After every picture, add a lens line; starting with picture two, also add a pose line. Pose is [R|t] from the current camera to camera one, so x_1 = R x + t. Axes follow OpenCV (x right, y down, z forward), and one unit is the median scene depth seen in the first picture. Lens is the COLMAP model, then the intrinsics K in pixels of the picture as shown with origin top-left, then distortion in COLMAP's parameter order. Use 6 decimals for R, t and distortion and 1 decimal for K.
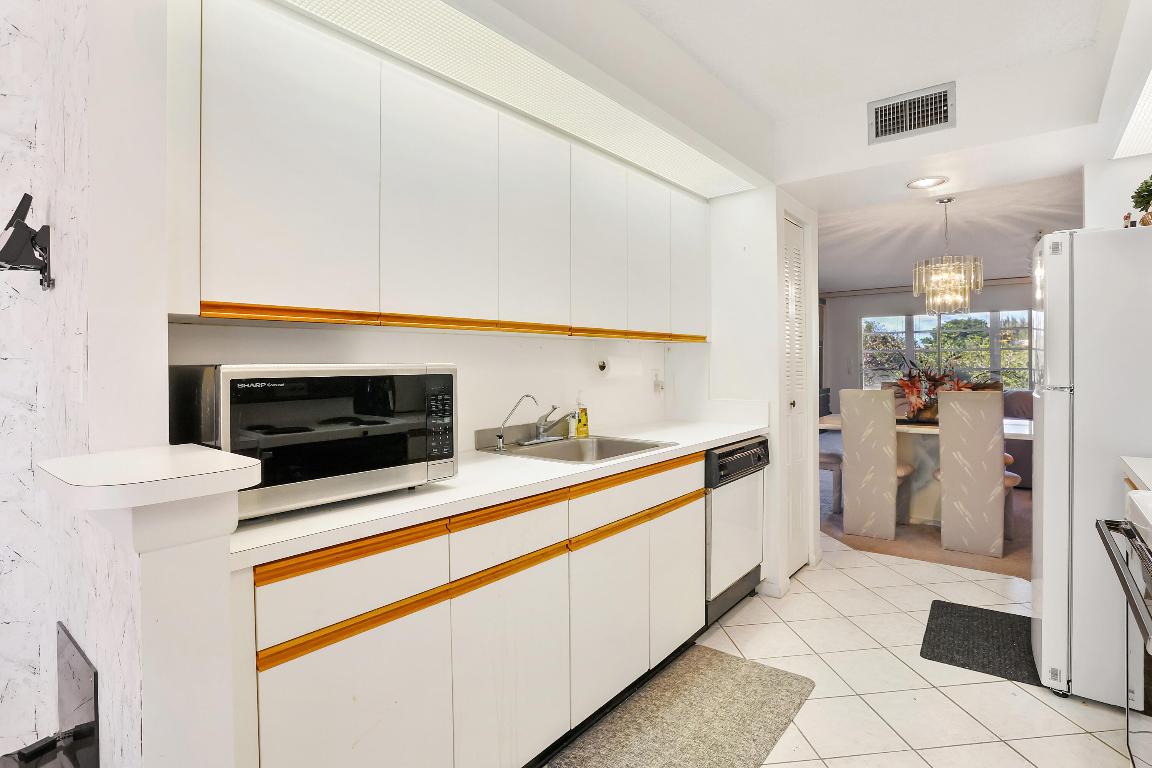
lens RADIAL K [[581.3, 0, 574.3], [0, 581.3, 360.1], [0, 0, 1]] dist [-0.028406, 0.001206]
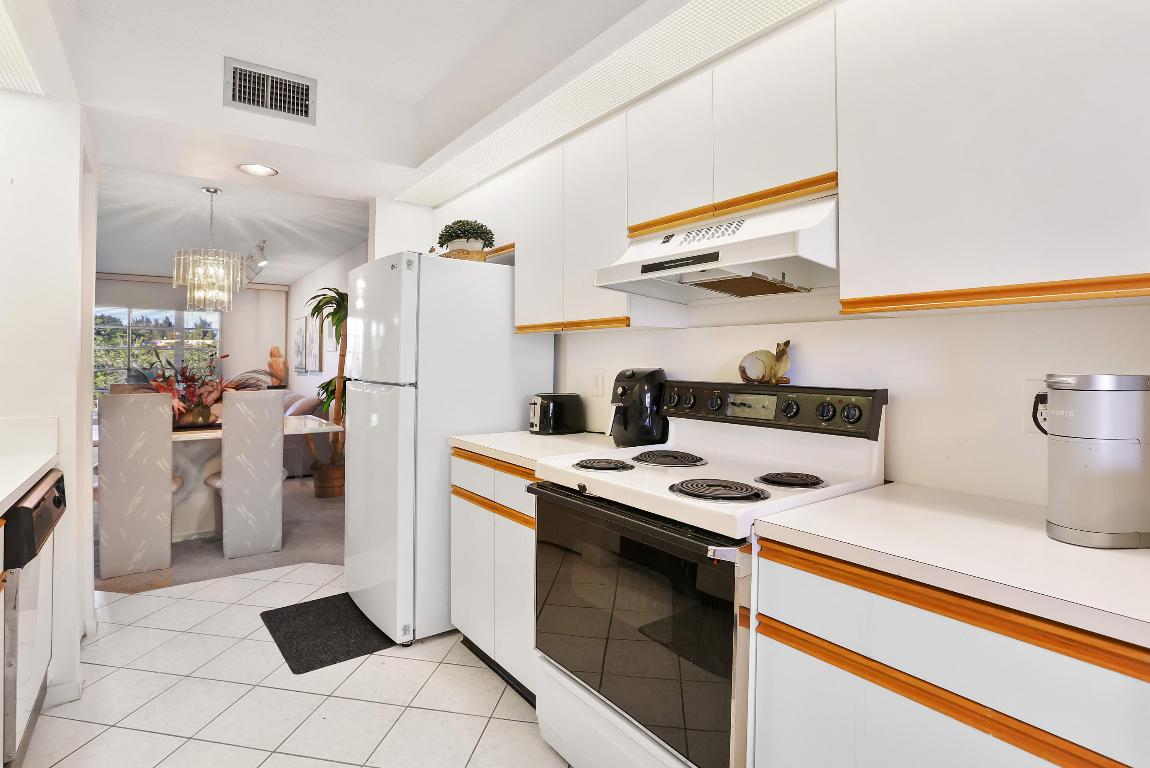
lens RADIAL K [[580.3, 0, 573.3], [0, 580.3, 360.1], [0, 0, 1]] dist [-0.028406, 0.001206]
pose [[0.266714, 0.007863, 0.963744, -0.143966], [-0.009475, 0.999940, -0.005537, 0.001433], [-0.963729, -0.007655, 0.266773, 0.244970]]
